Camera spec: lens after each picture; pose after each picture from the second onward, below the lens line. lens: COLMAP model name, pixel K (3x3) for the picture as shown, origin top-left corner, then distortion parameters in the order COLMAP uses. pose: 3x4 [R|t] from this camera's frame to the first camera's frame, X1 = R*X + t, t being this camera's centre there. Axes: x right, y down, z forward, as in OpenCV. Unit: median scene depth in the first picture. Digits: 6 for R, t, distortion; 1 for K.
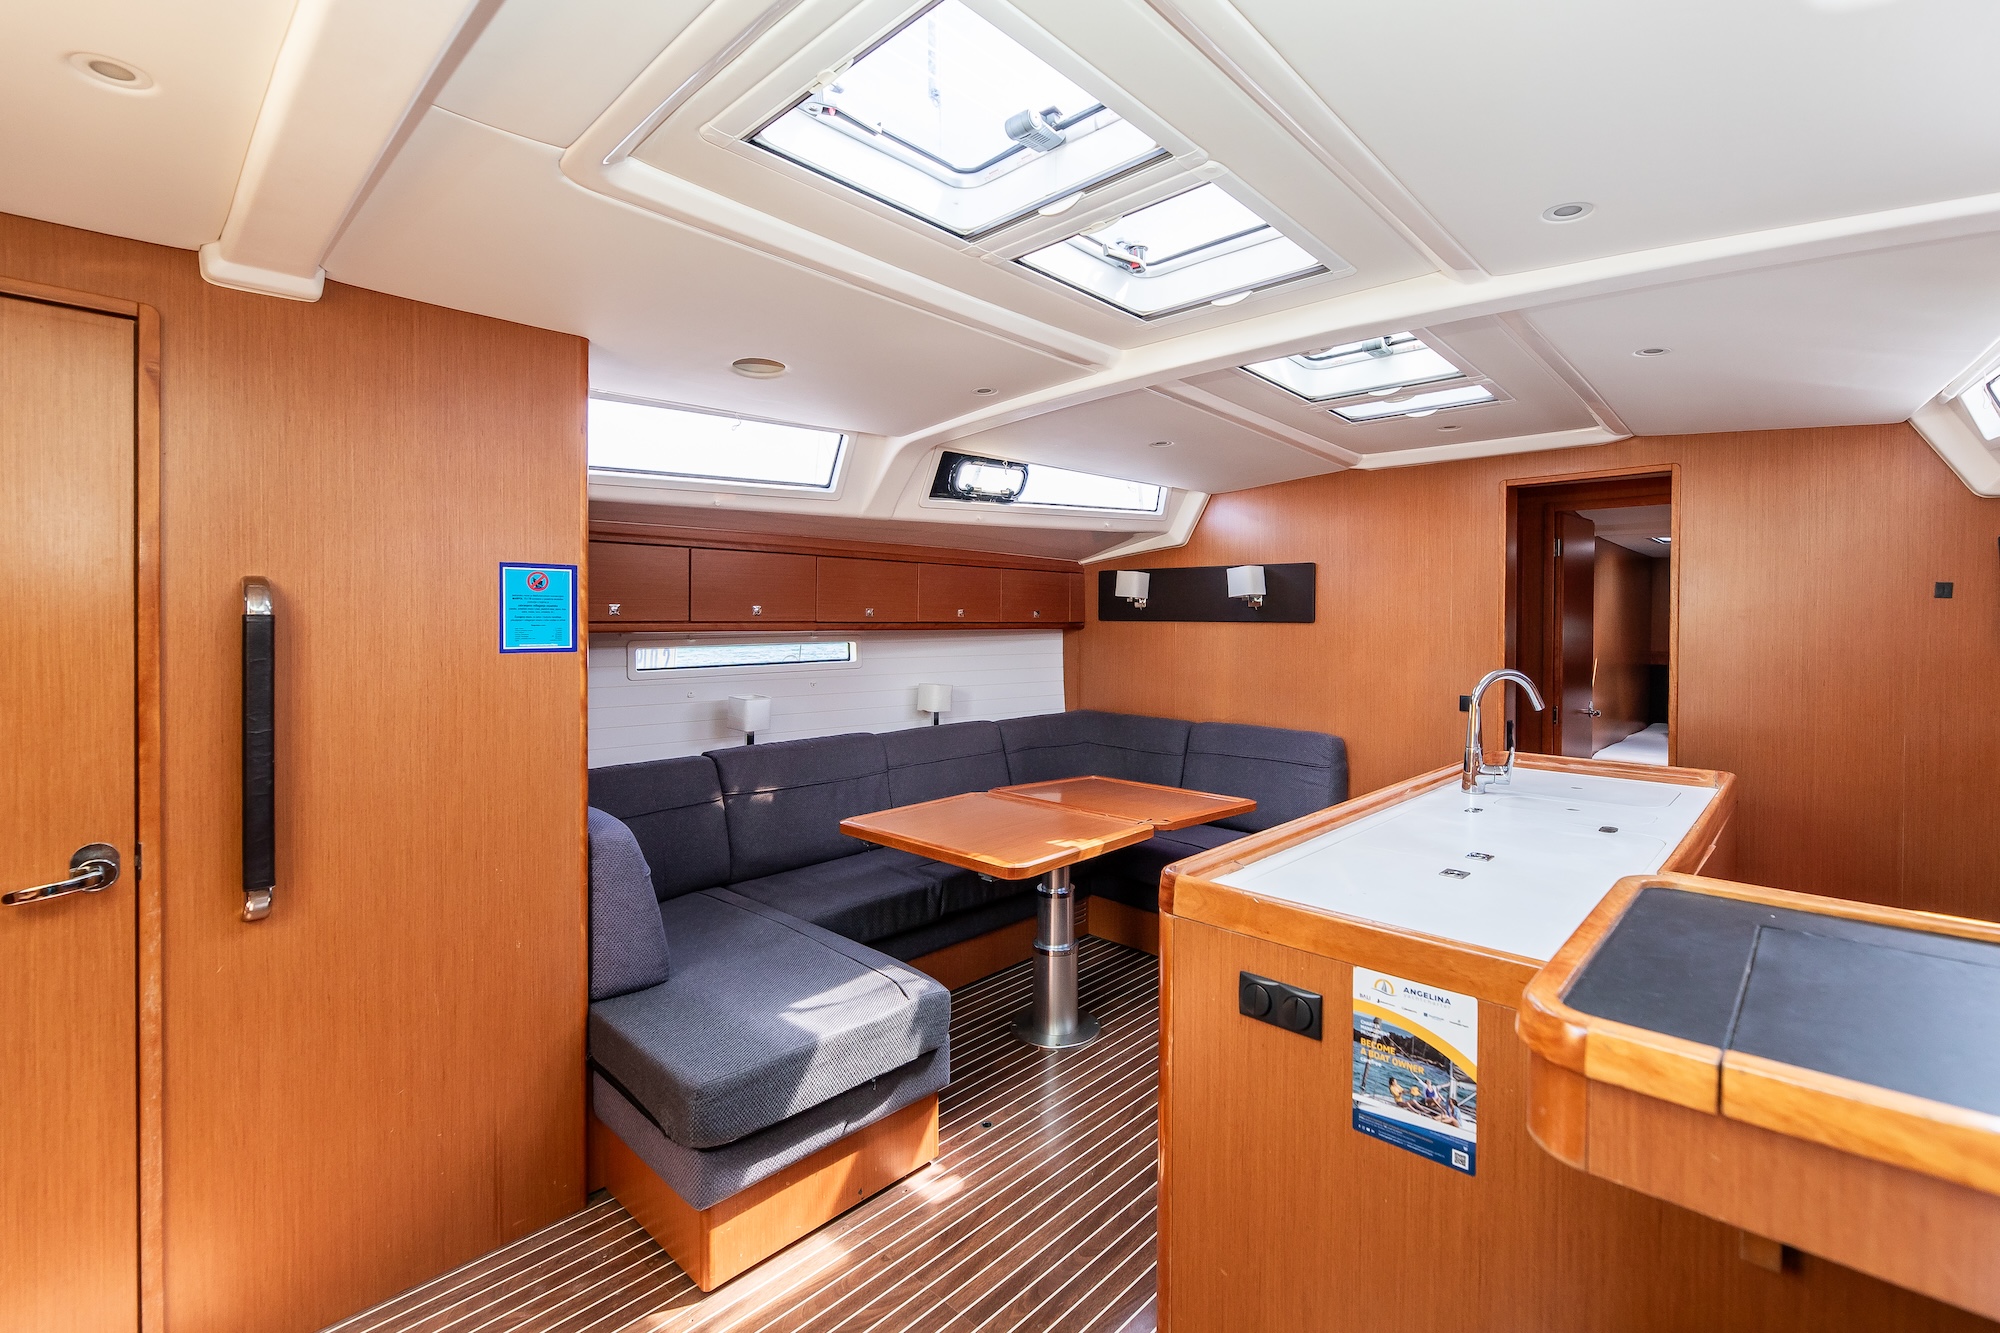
lens RADIAL K [[879.3, 0, 1026.5], [0, 879.3, 623.9], [0, 0, 1]] dist [-0.000990, -0.000146]
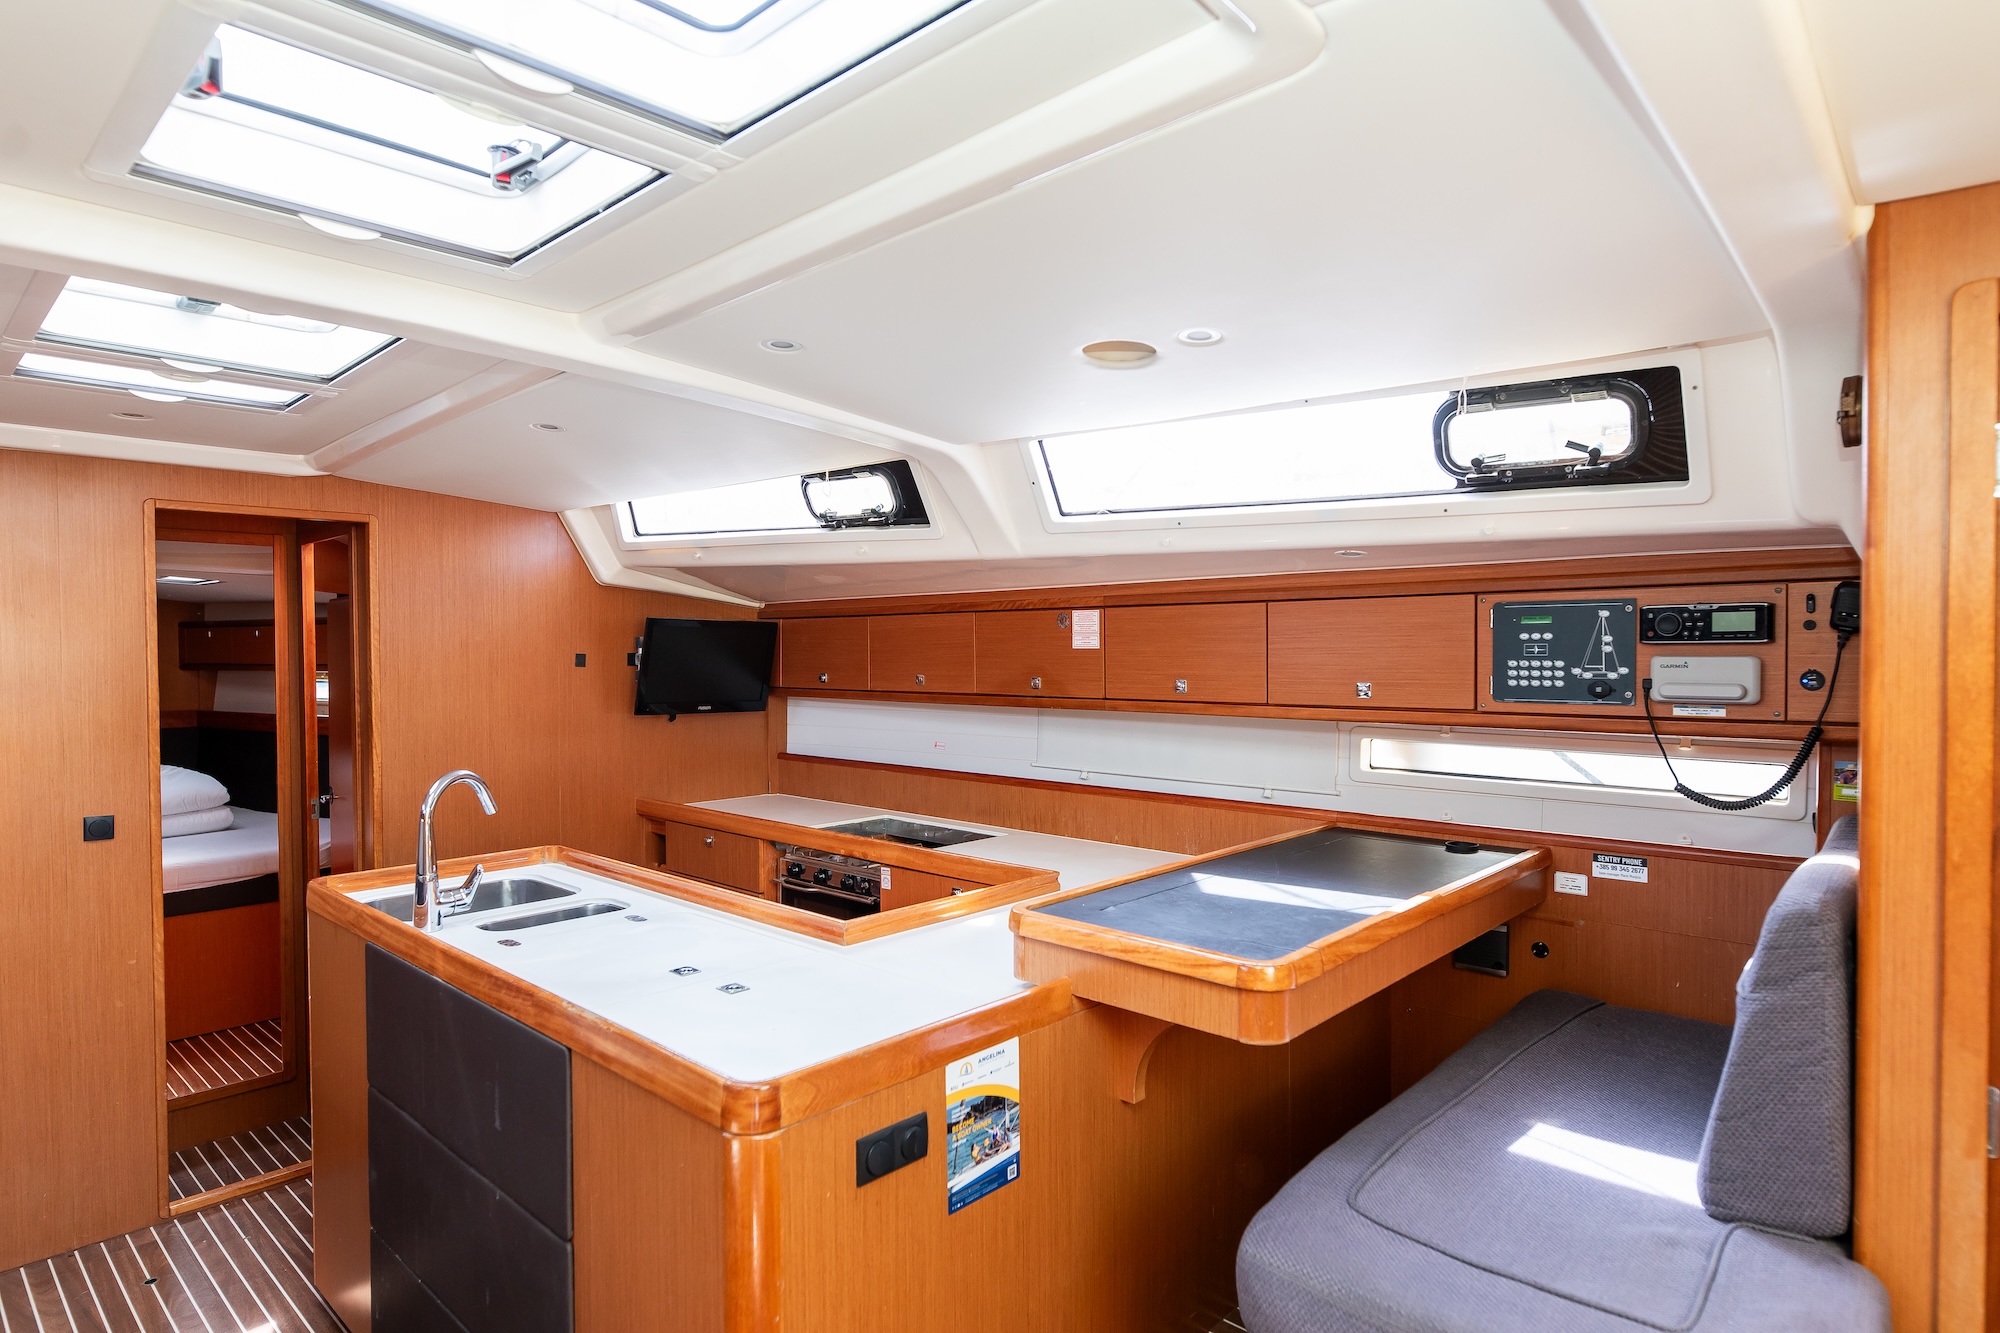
lens RADIAL K [[1108.1, 0, 1000.0], [0, 1108.1, 666.5], [0, 0, 1]] dist [0.000617, 0.000119]
pose [[-0.002786, -0.023159, 0.999728, -0.547039], [0.007439, 0.999704, 0.023179, -0.072872], [-0.999968, 0.007502, -0.002613, 0.526766]]
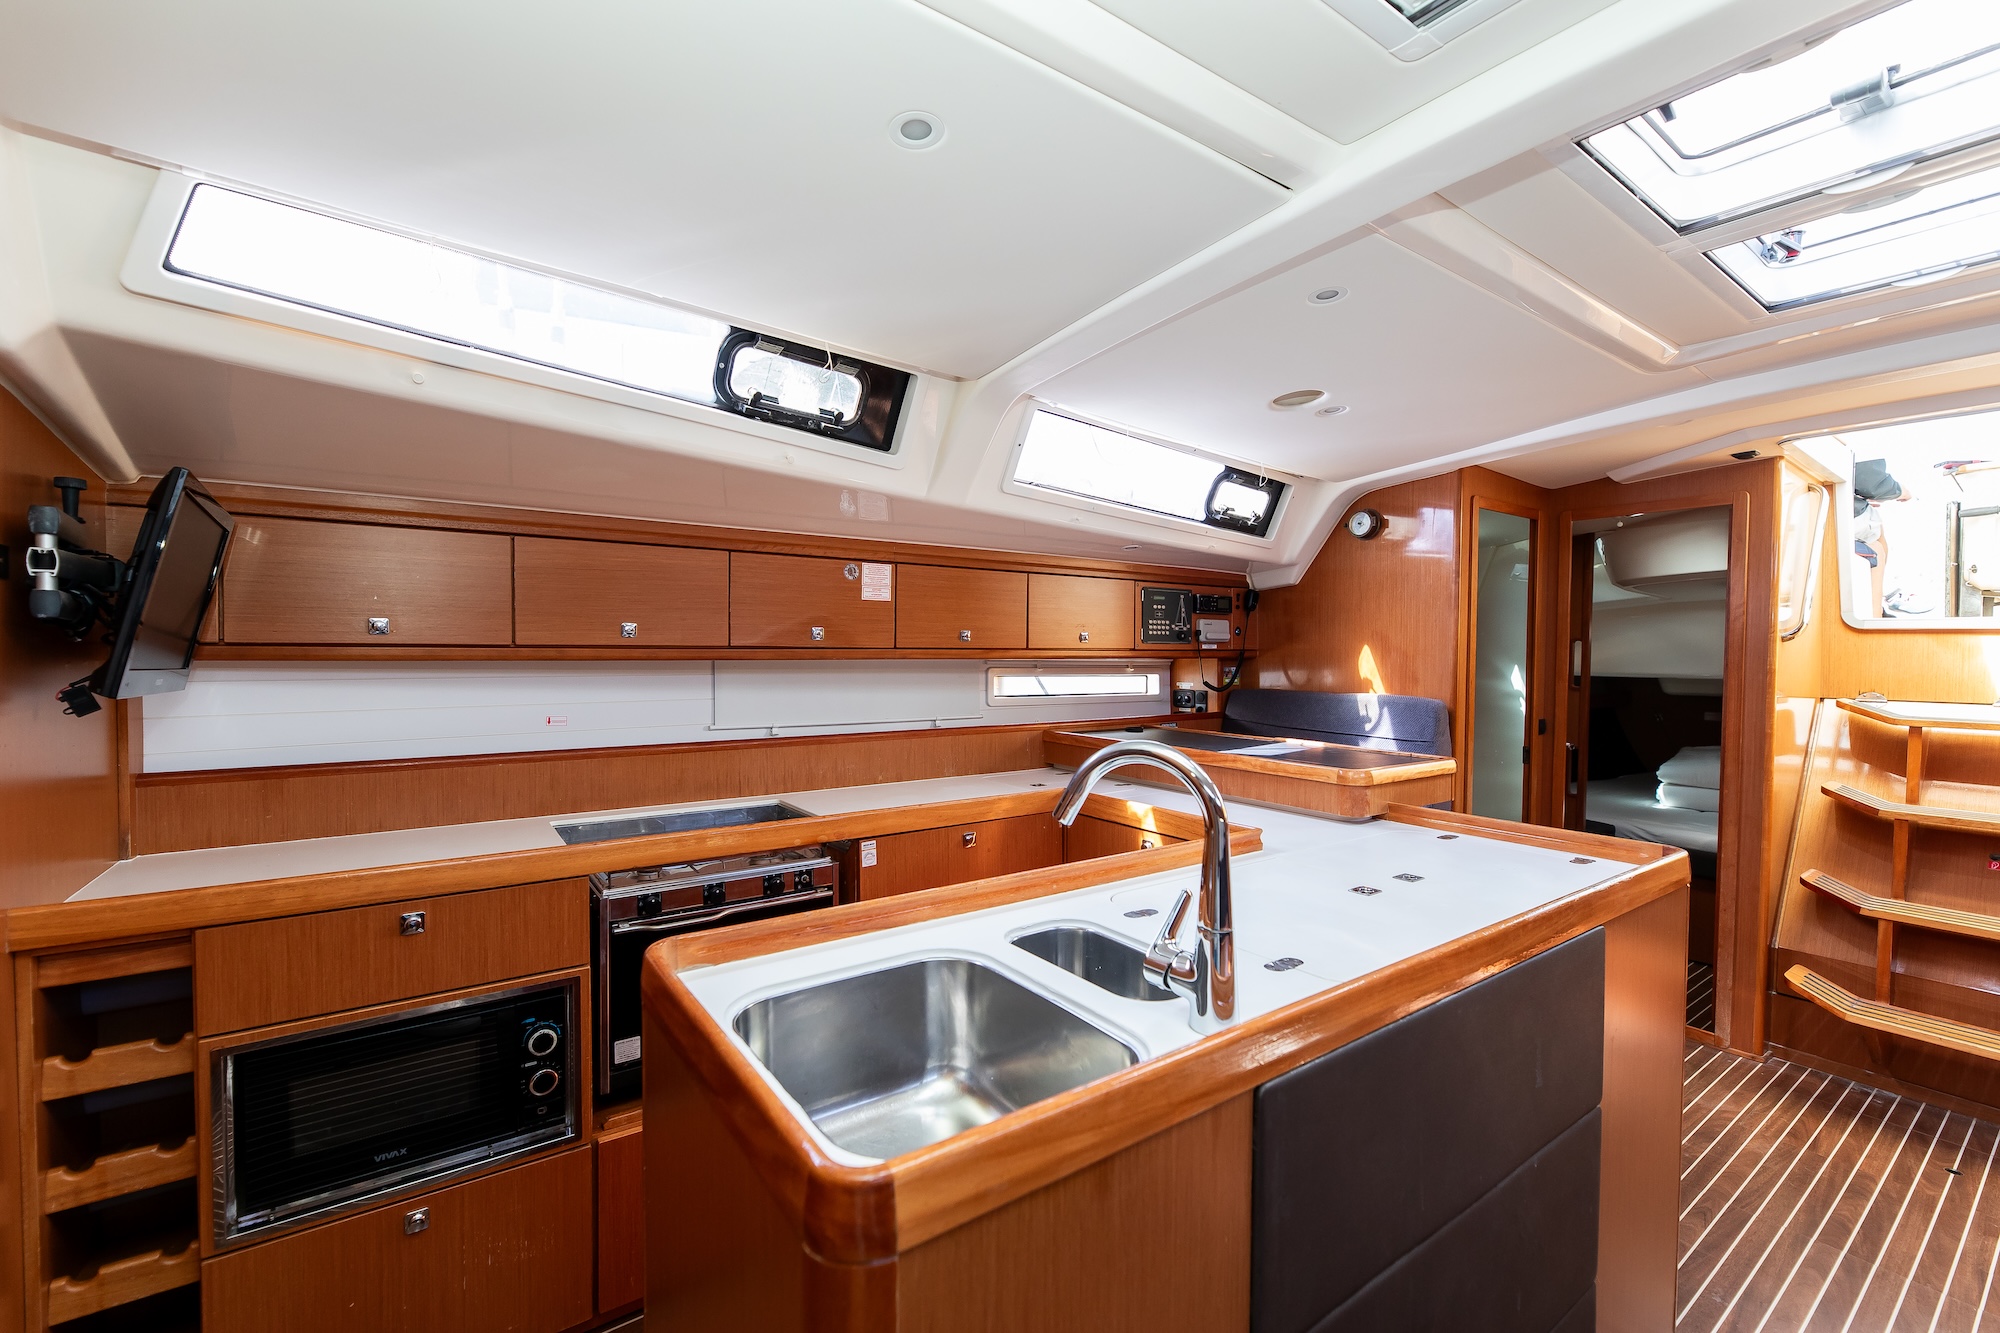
lens RADIAL K [[844.2, 0, 1000.0], [0, 844.2, 666.5], [0, 0, 1]] dist [0.022338, -0.000121]
pose [[-0.982164, -0.019270, 0.187035, 0.667823], [-0.014444, 0.999527, 0.027135, 0.004193], [-0.187470, 0.023950, -0.981978, 1.653760]]
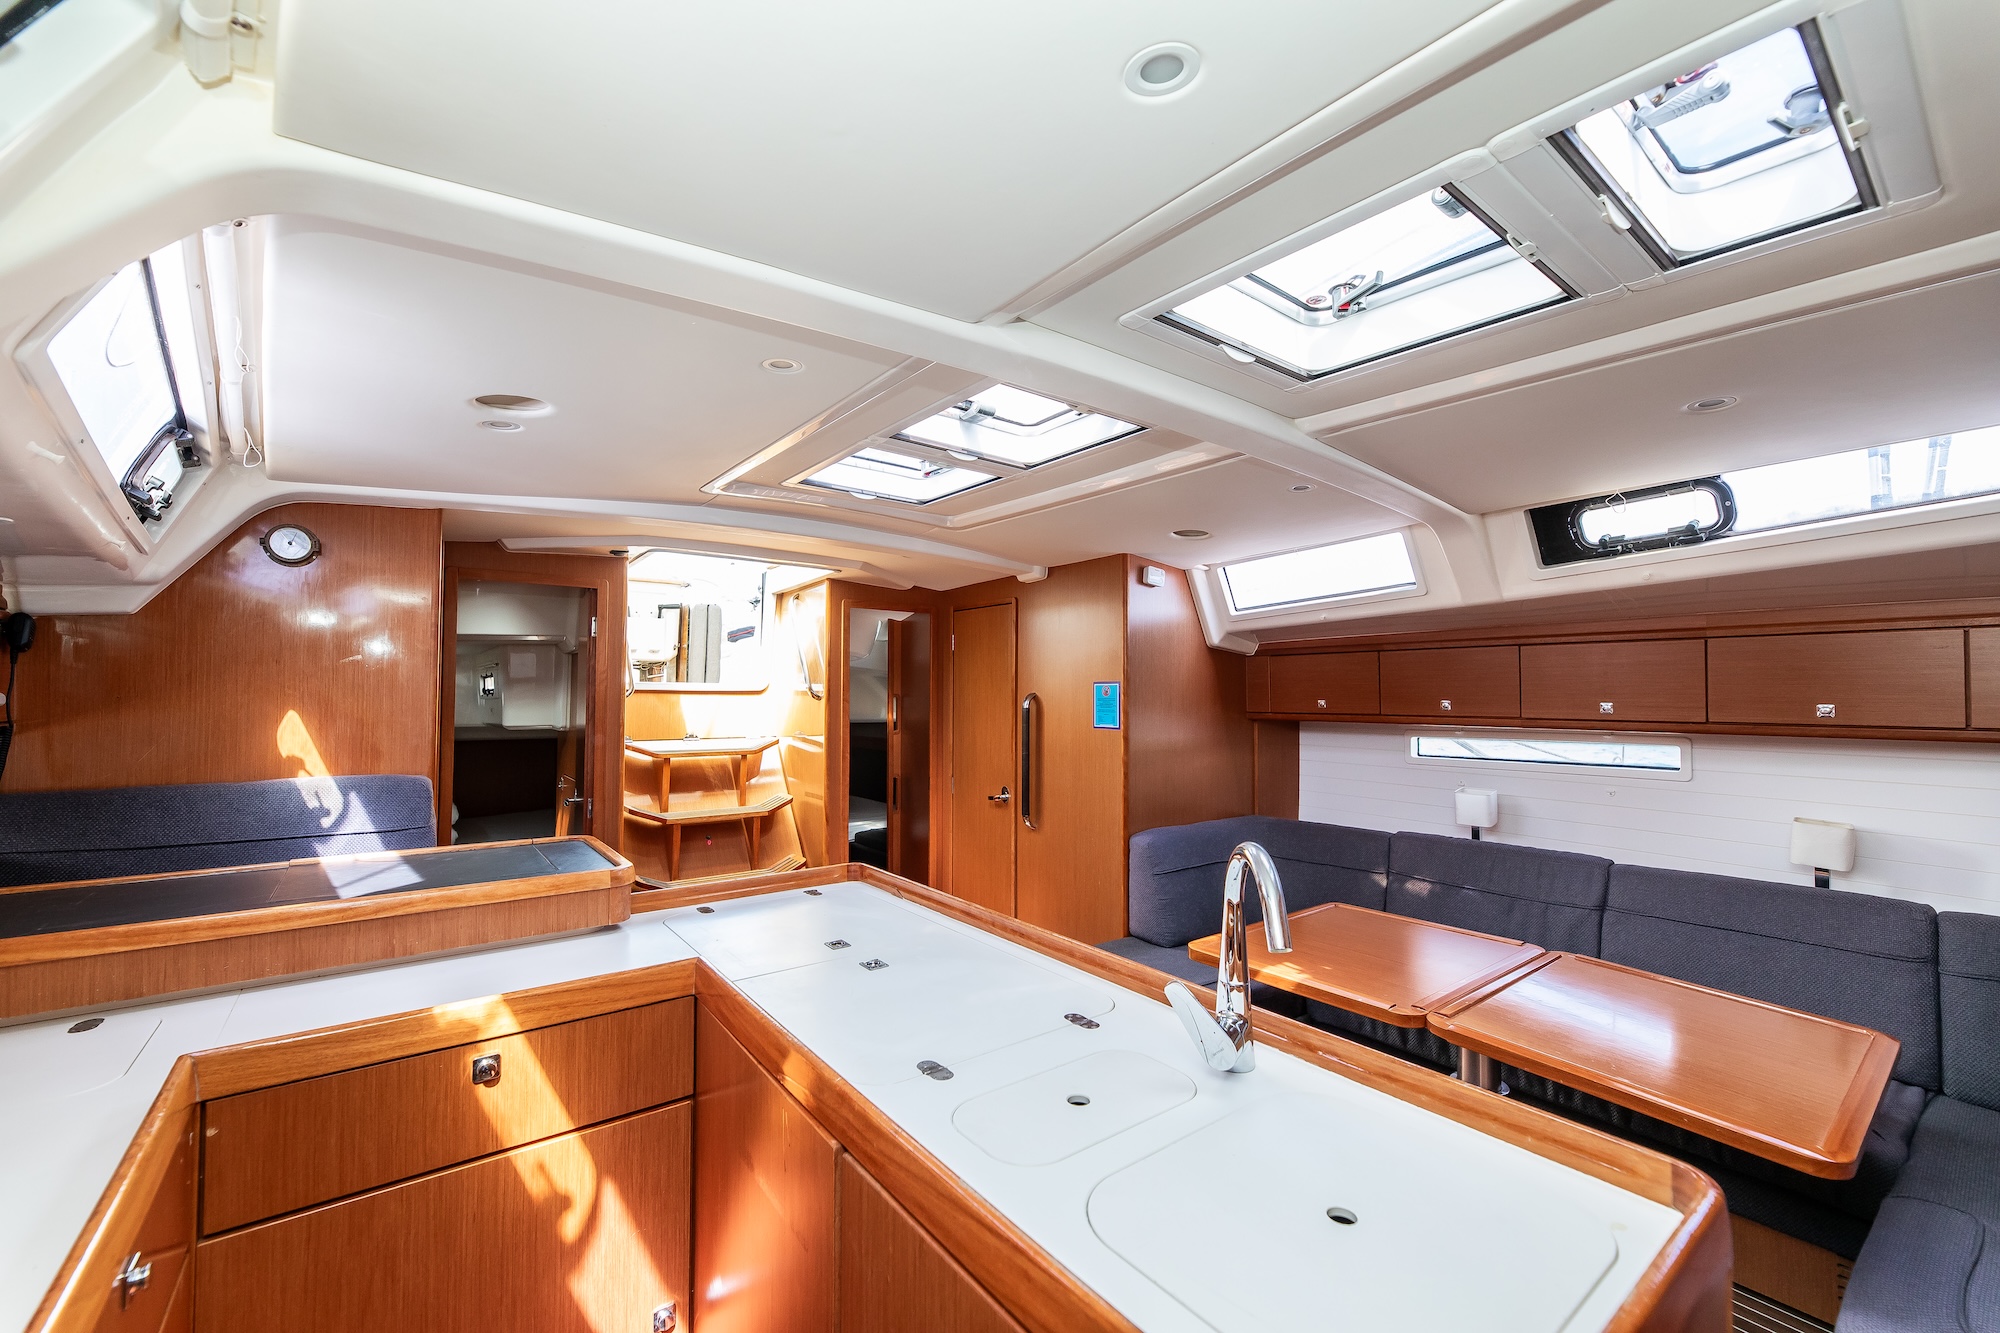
lens RADIAL K [[796.5, 0, 1000.0], [0, 796.5, 666.5], [0, 0, 1]] dist [-0.000725, -0.000026]
pose [[-0.168619, -0.042880, -0.984748, 1.201149], [-0.010975, 0.999073, -0.041625, -0.028009], [0.985620, 0.003789, -0.168933, 1.098967]]
